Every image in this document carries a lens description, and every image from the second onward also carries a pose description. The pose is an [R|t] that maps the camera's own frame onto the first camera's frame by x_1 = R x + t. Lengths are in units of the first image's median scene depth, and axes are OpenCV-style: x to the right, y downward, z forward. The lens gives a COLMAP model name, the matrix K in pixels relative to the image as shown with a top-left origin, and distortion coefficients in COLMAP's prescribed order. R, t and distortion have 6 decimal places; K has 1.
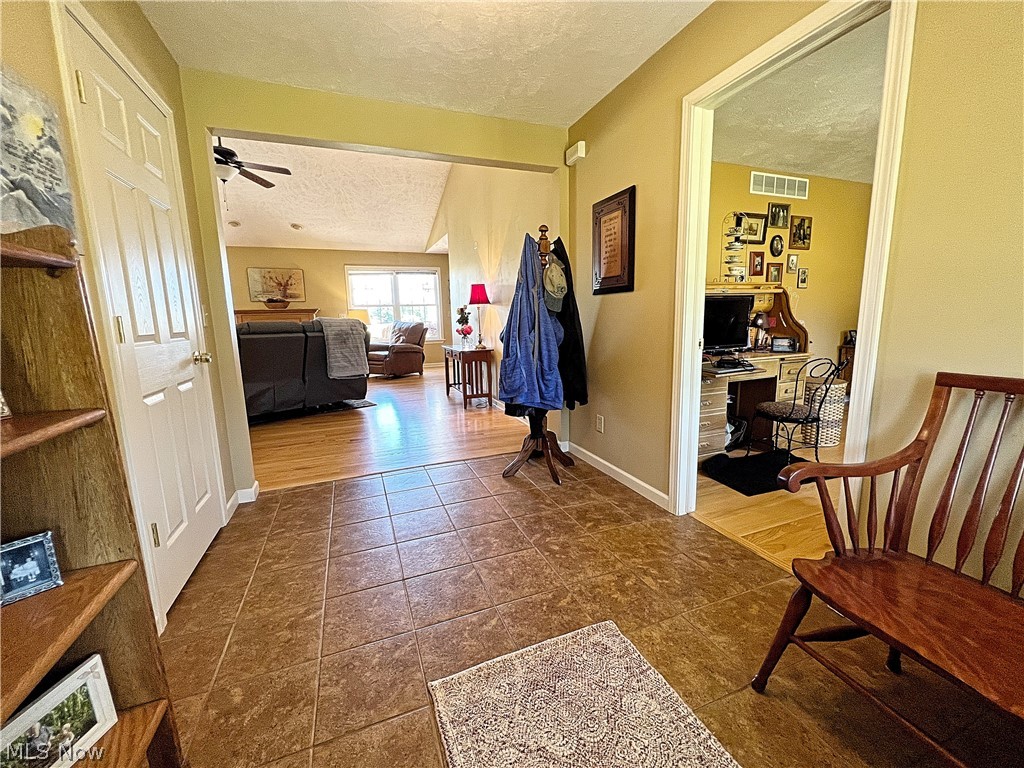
lens RADIAL K [[412.6, 0, 512.6], [0, 412.6, 379.5], [0, 0, 1]] dist [-0.000099, -0.000034]
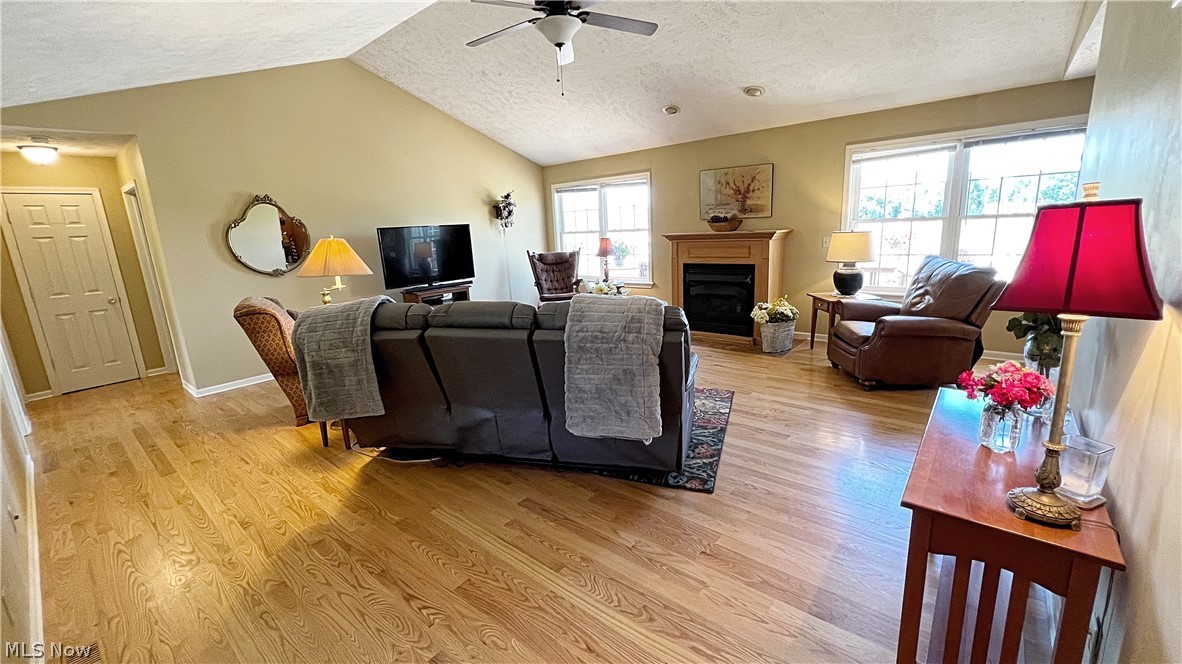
lens RADIAL K [[474.6, 0, 589.9], [0, 474.6, 331.4], [0, 0, 1]] dist [-0.000799, 0.000732]
pose [[0.474954, 0.193619, -0.858446, 0.004388], [-0.095537, 0.981075, 0.168419, -0.119548], [0.874809, 0.002022, 0.484464, 0.438961]]
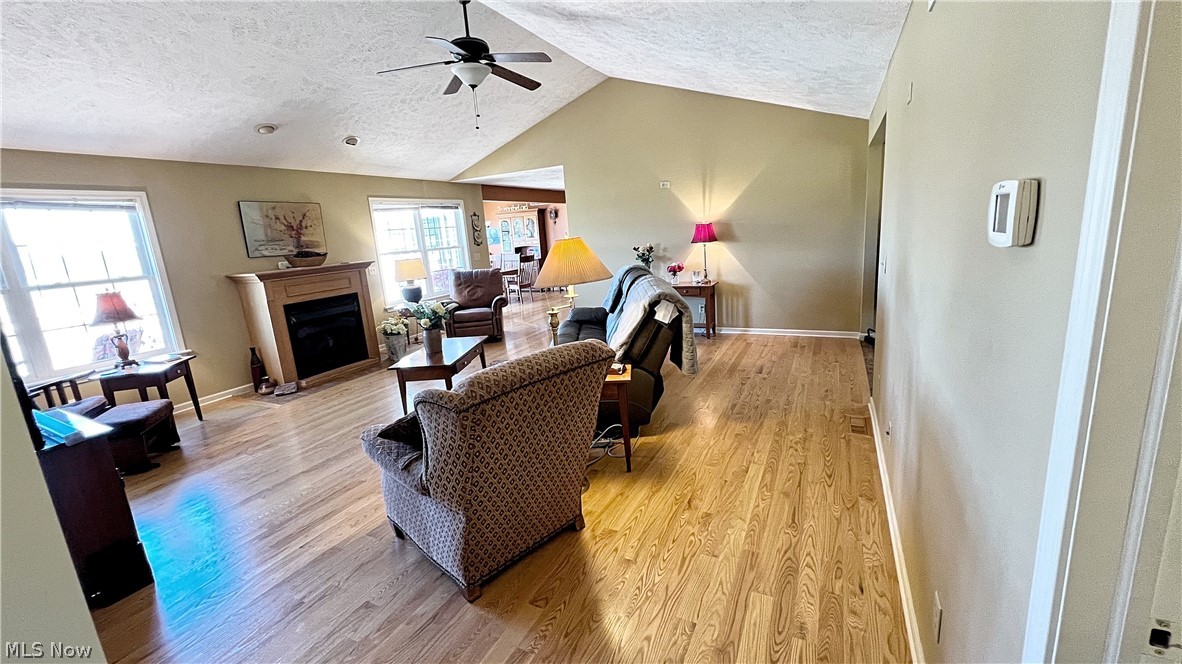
lens RADIAL K [[474.6, 0, 592.3], [0, 474.6, 330.7], [0, 0, 1]] dist [-0.000799, 0.000732]
pose [[0.747294, -0.171141, 0.642077, -0.710653], [0.158051, 0.984313, 0.078411, -0.061587], [-0.645424, 0.042885, 0.762620, 0.165735]]
